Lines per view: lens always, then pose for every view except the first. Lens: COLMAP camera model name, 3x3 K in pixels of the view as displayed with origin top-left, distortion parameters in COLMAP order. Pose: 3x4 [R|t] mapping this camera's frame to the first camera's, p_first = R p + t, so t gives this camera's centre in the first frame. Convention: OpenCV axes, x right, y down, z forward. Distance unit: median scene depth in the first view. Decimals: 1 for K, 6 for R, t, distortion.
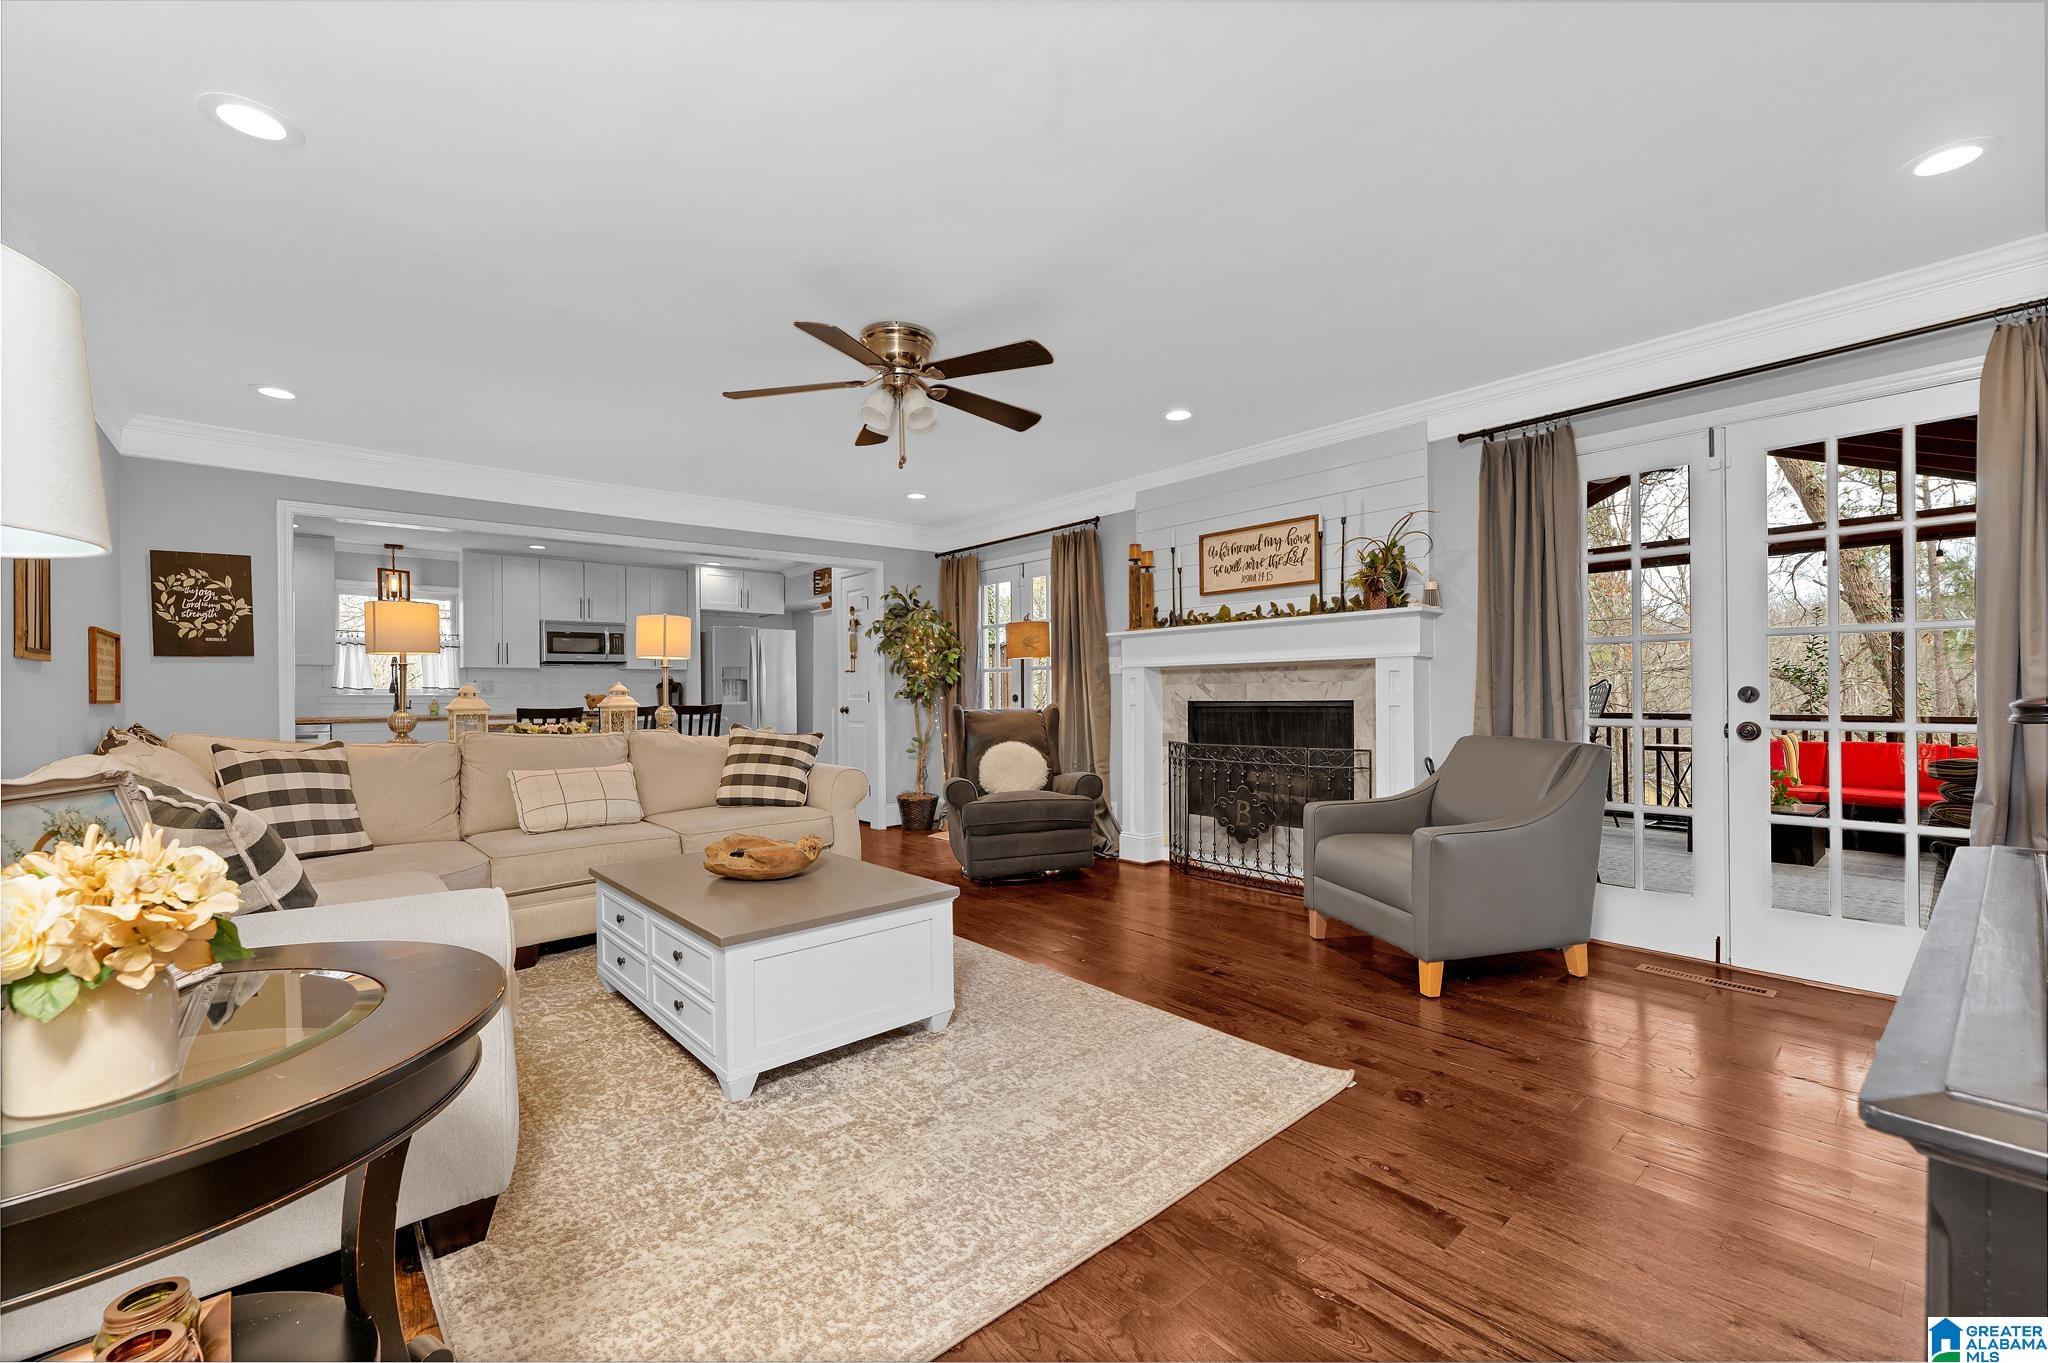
lens RADIAL K [[845.0, 0, 1033.2], [0, 845.0, 692.2], [0, 0, 1]] dist [0.002259, 0.000455]
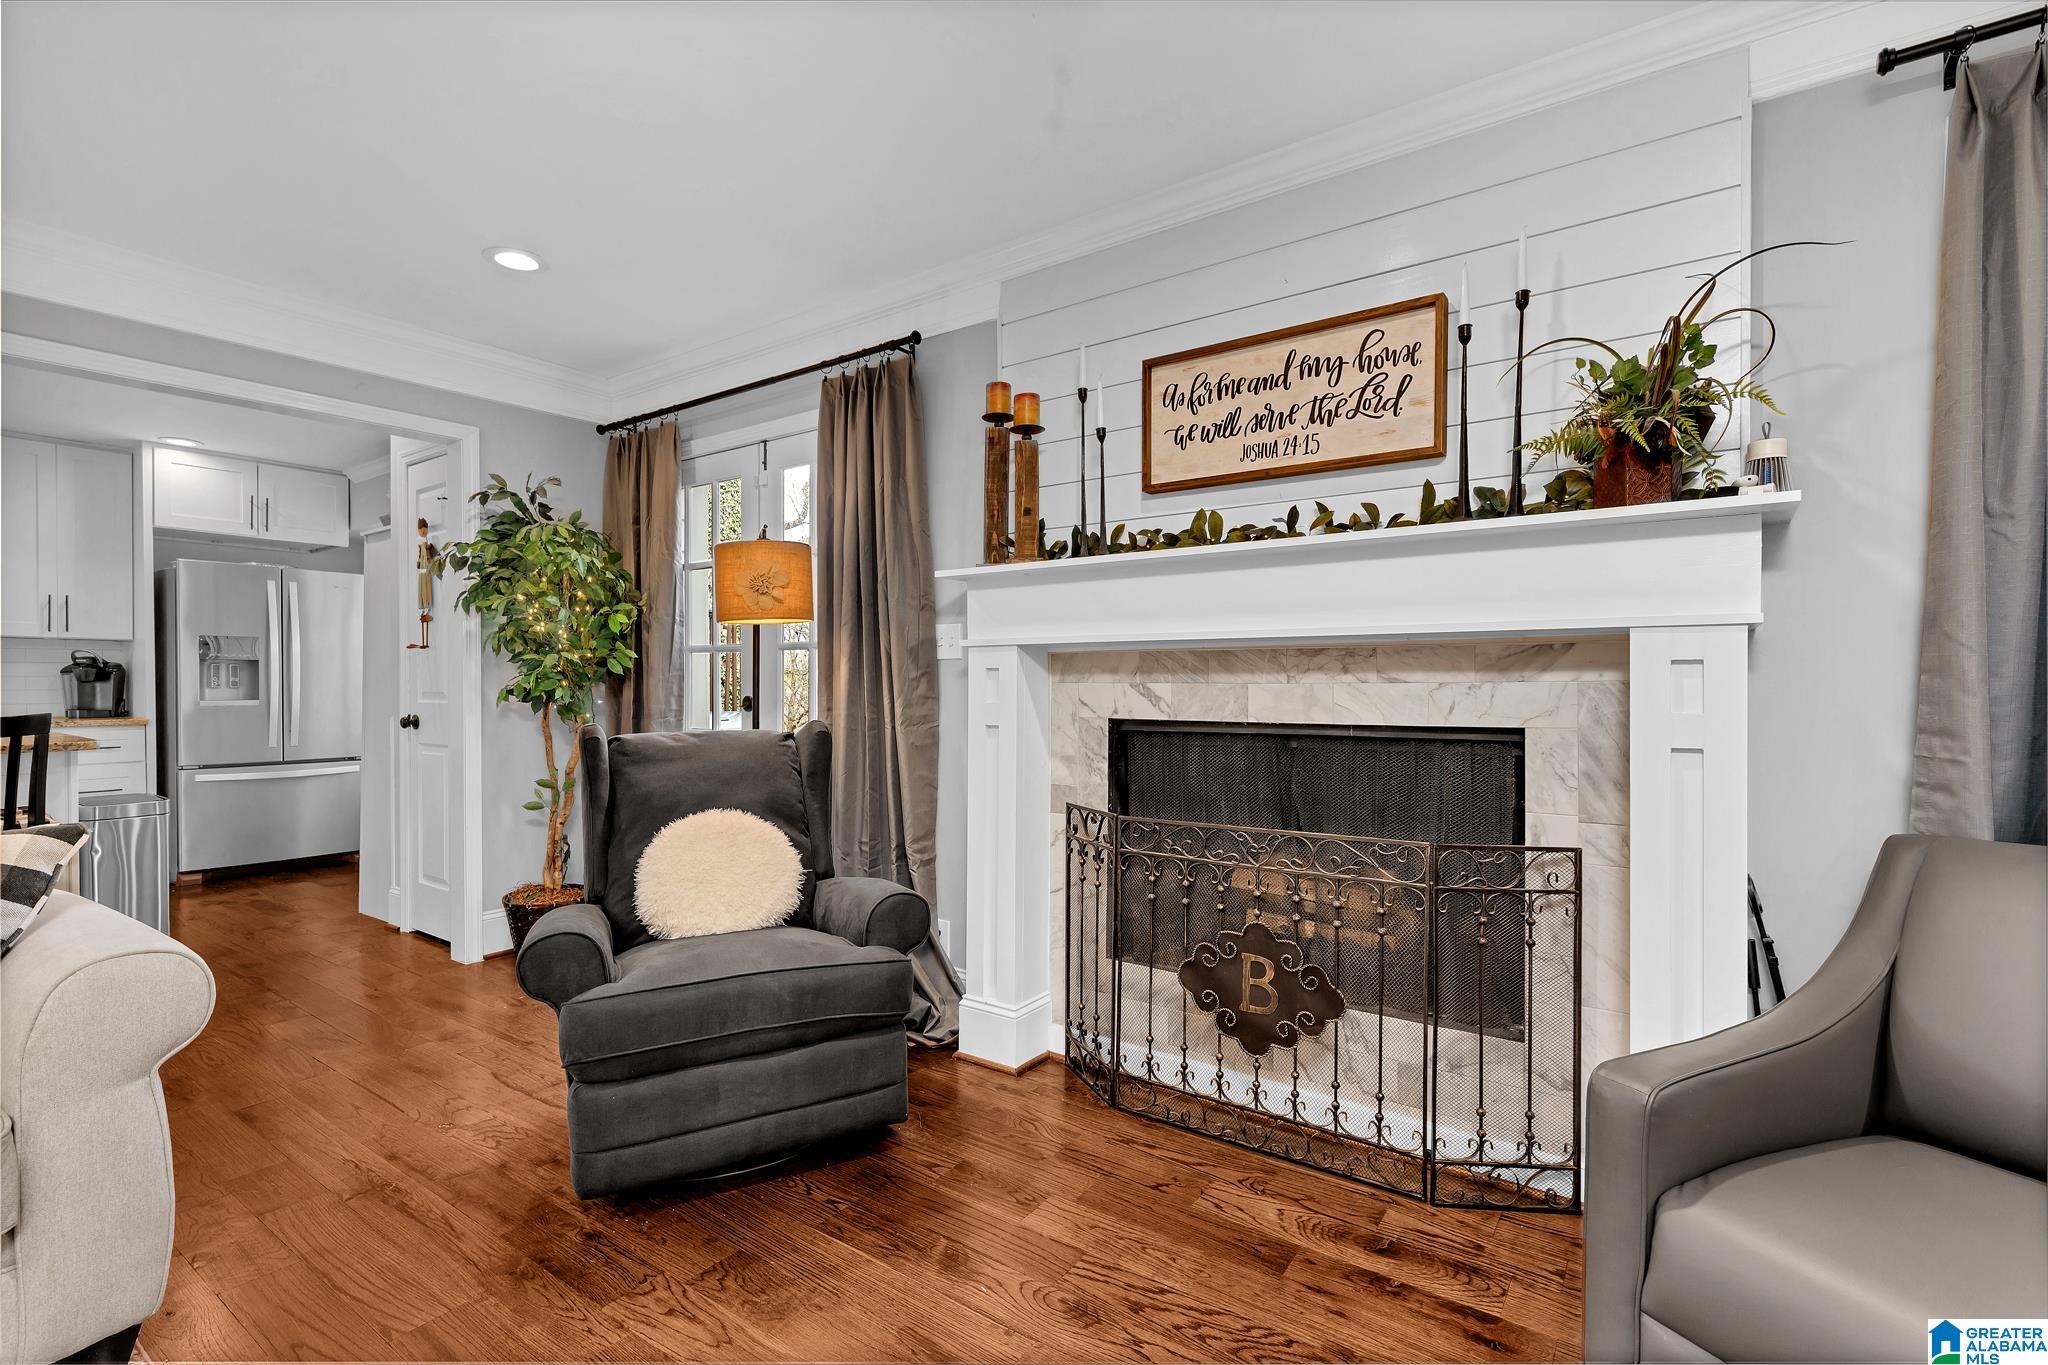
lens RADIAL K [[978.9, 0, 1021.7], [0, 978.9, 693.2], [0, 0, 1]] dist [-0.000577, 0.000145]
pose [[0.977632, 0.008515, 0.210148, 0.020508], [-0.010798, 0.999894, 0.009723, -0.008389], [-0.210043, -0.011775, 0.977621, 0.473591]]
